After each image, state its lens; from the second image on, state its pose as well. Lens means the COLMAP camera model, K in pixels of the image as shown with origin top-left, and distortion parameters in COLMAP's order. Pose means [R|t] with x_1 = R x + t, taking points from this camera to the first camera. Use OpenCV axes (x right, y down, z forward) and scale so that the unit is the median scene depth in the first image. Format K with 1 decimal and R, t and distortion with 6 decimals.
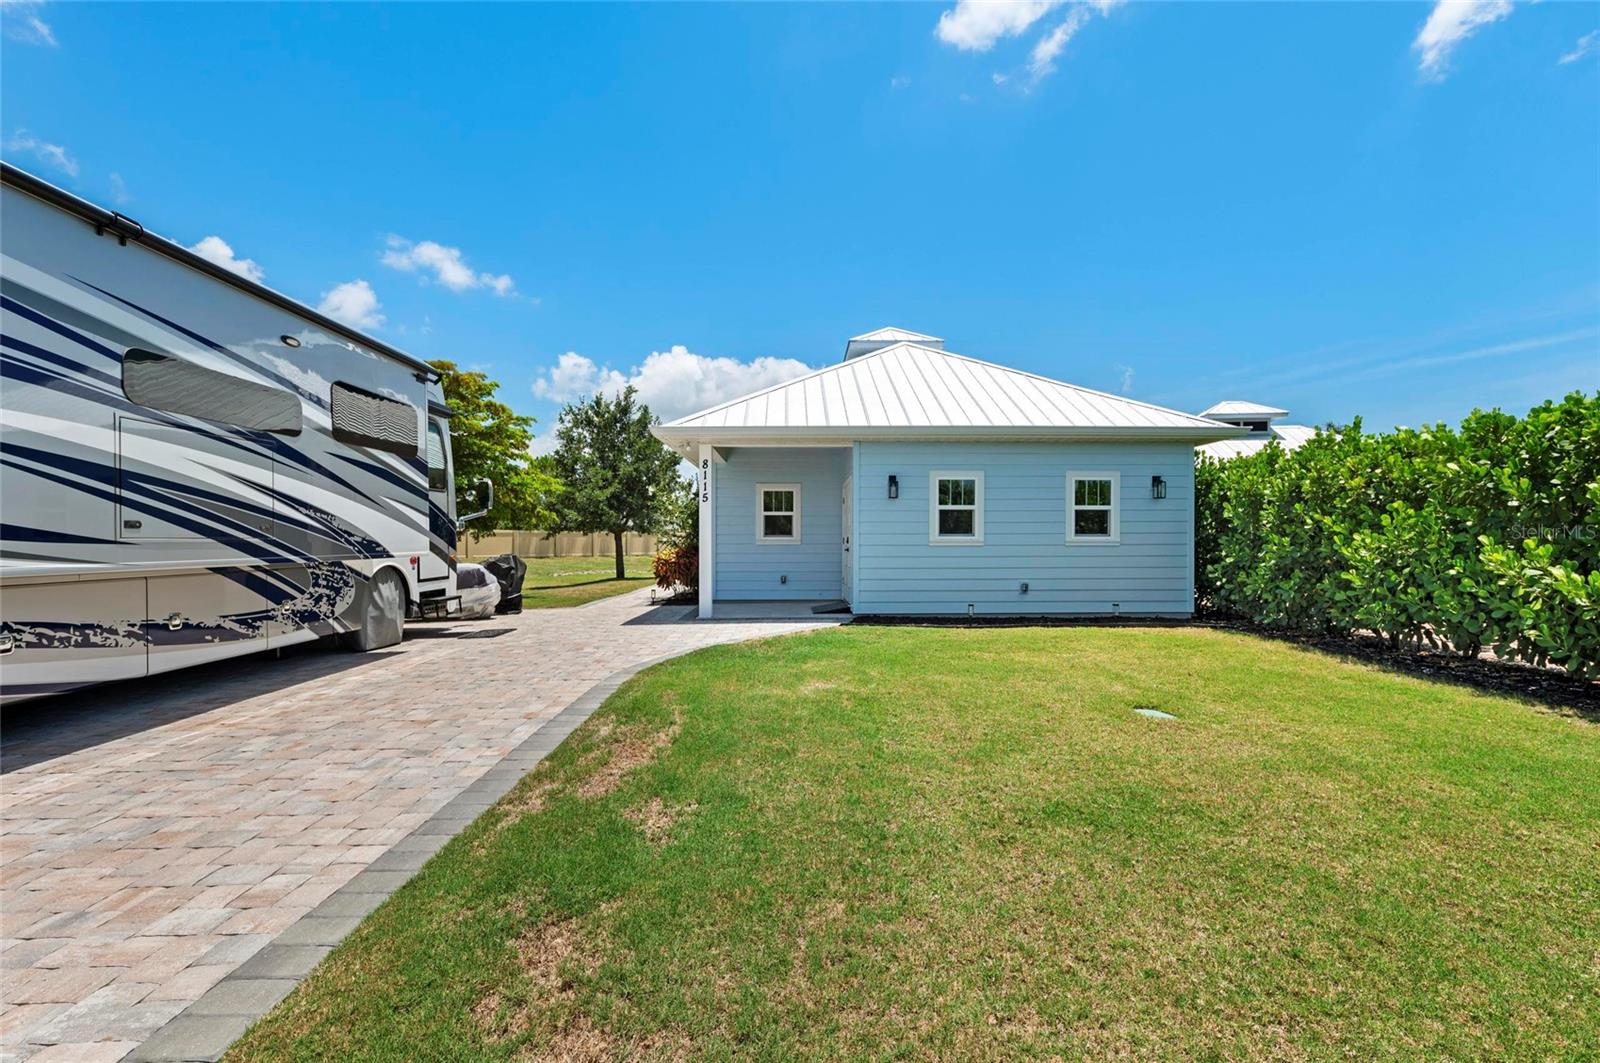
lens RADIAL K [[699.7, 0, 810.5], [0, 699.7, 529.9], [0, 0, 1]] dist [-0.002727, -0.000185]
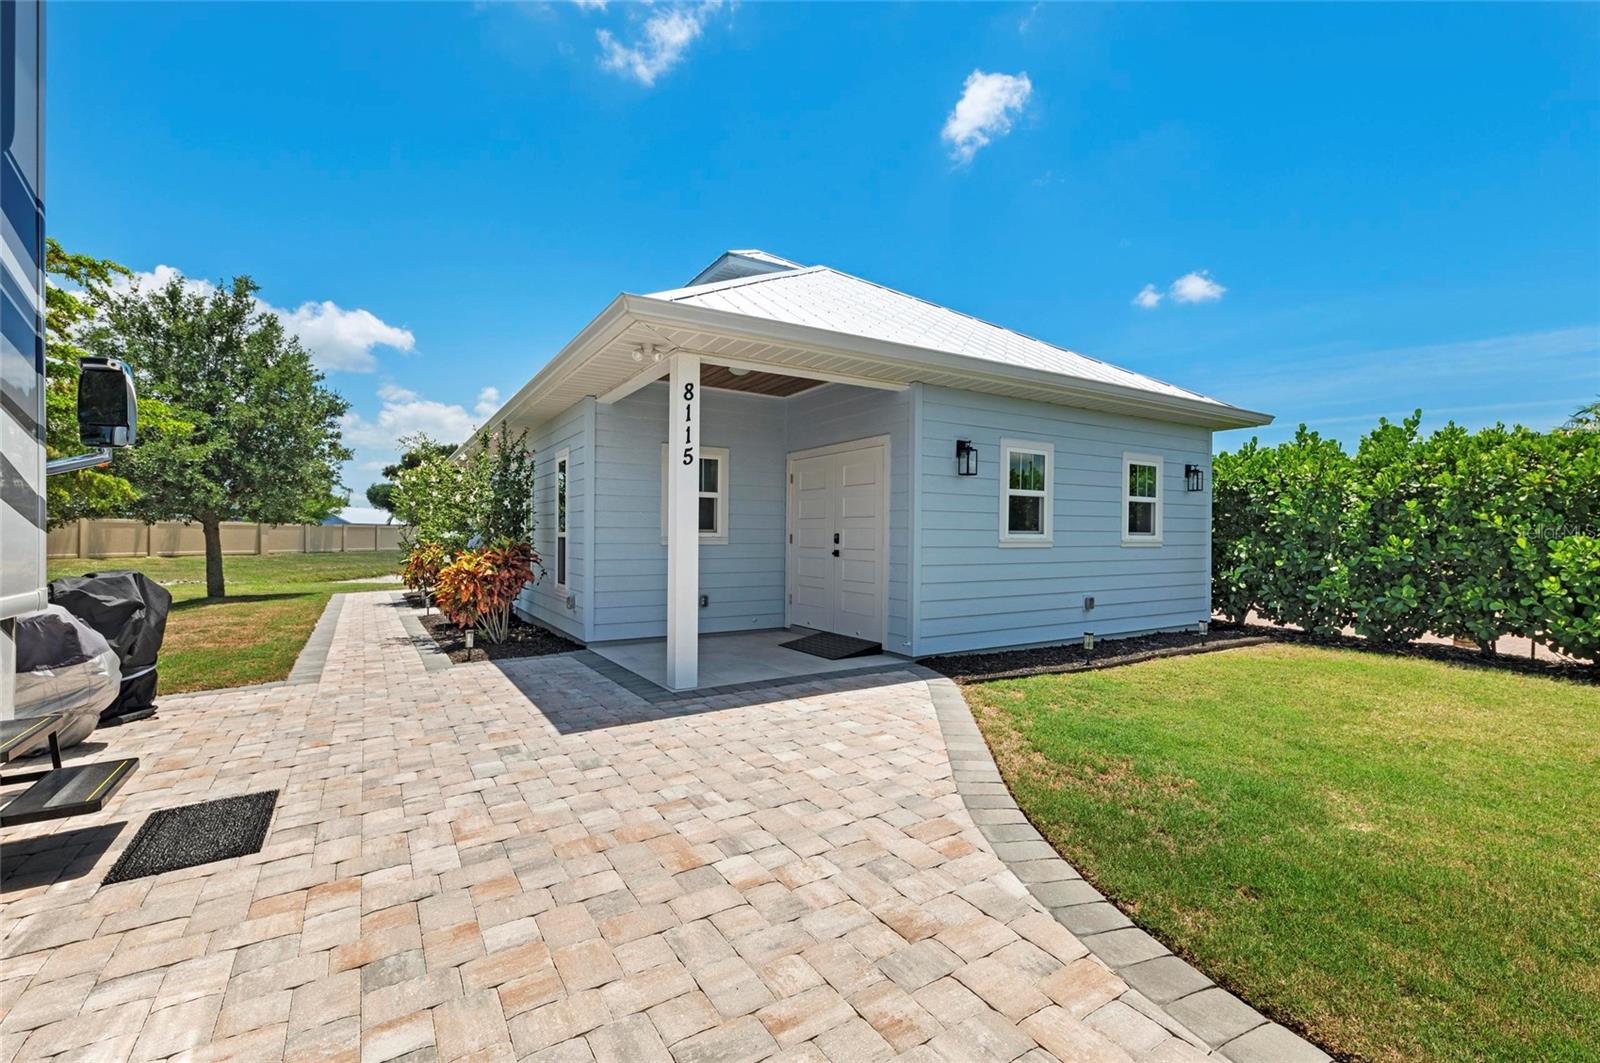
lens RADIAL K [[699.7, 0, 794.3], [0, 699.7, 540.6], [0, 0, 1]] dist [-0.002727, -0.000185]
pose [[0.857082, -0.000609, 0.515180, -0.349039], [-0.013142, 0.999648, 0.023044, 0.002316], [-0.515013, -0.026521, 0.856772, 0.515164]]
